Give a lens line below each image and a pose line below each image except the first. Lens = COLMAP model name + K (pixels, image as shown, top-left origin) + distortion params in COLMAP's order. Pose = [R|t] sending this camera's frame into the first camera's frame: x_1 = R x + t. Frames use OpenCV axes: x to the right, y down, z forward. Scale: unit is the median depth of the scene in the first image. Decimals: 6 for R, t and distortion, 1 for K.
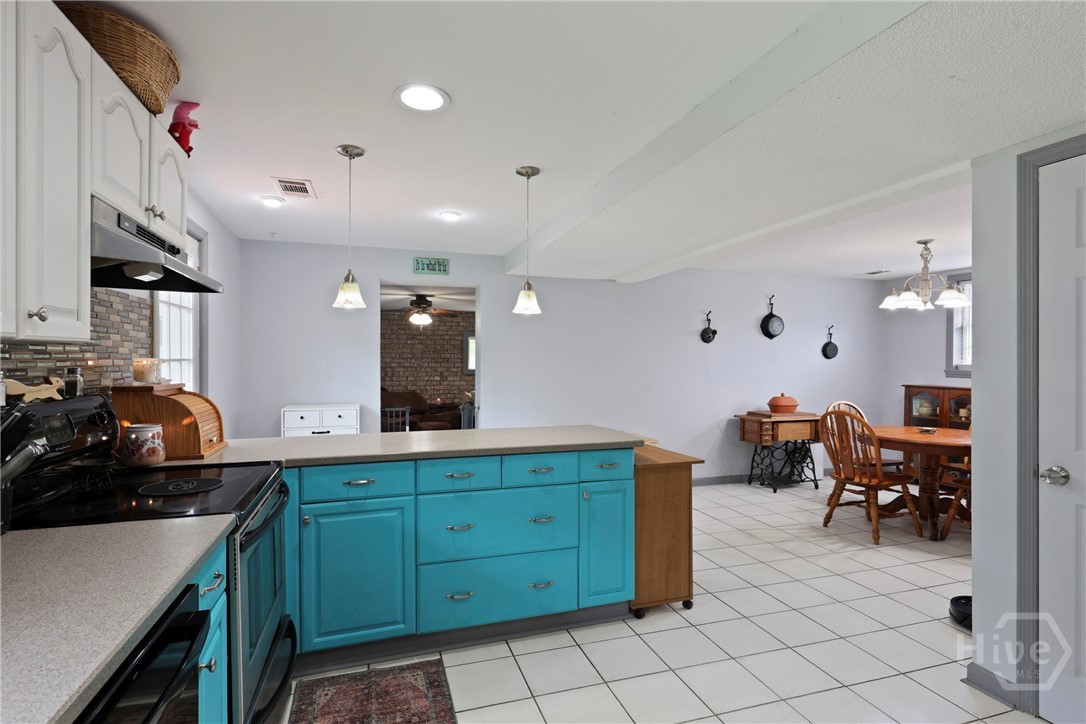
lens RADIAL K [[551.3, 0, 550.4], [0, 551.3, 360.0], [0, 0, 1]] dist [0.014783, 0.000016]
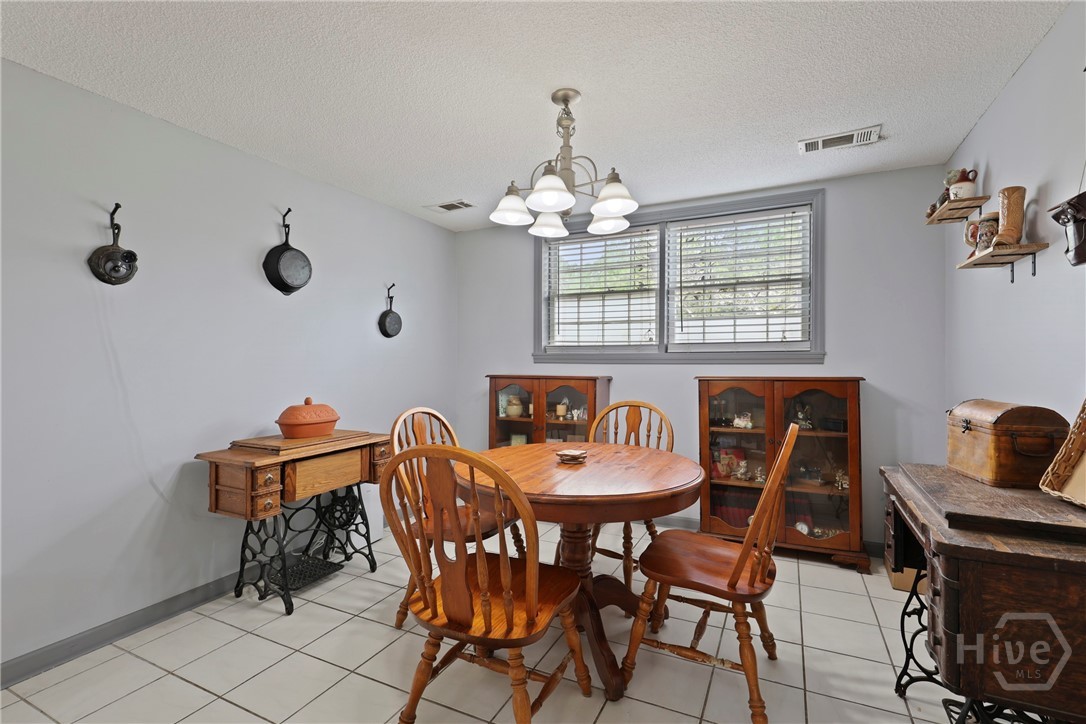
lens RADIAL K [[499.4, 0, 544.5], [0, 499.4, 363.8], [0, 0, 1]] dist [-0.001734, 0.000008]
pose [[0.704685, -0.012438, 0.709411, 0.249788], [0.008554, 0.999923, 0.009034, 0.026451], [-0.709468, -0.000298, 0.704737, 0.525909]]
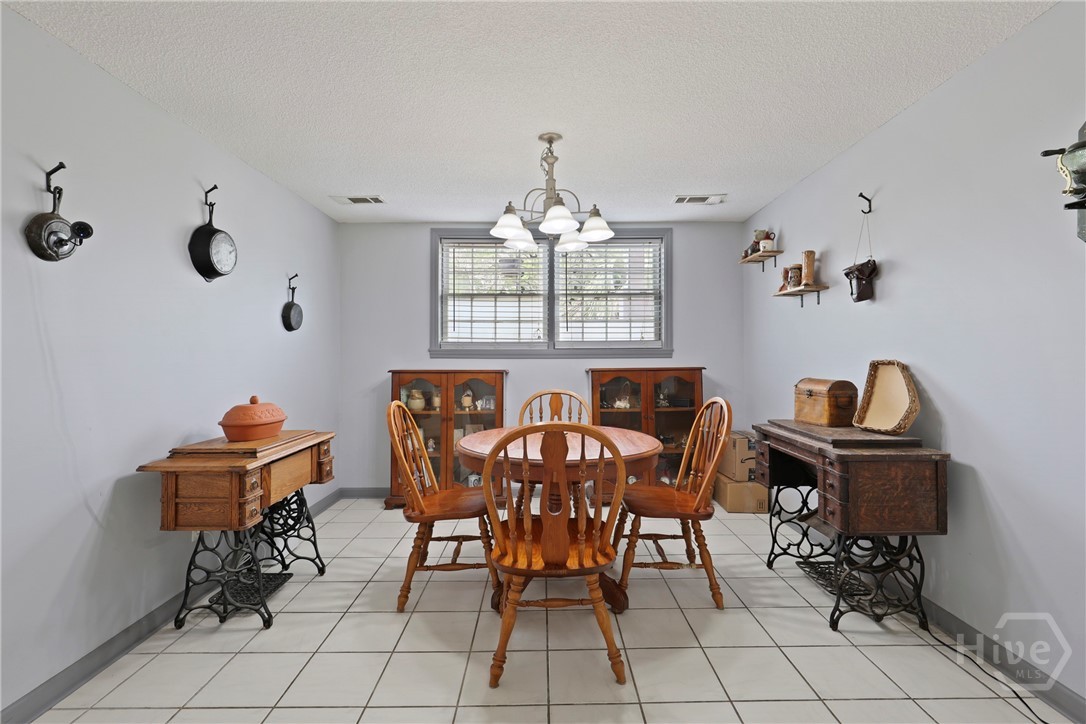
lens RADIAL K [[499.4, 0, 548.2], [0, 499.4, 354.8], [0, 0, 1]] dist [-0.001734, 0.000008]
pose [[0.310243, -0.005658, 0.950641, 0.098590], [0.008131, 0.999962, 0.003298, 0.025704], [-0.950623, 0.006707, 0.310277, 0.636994]]
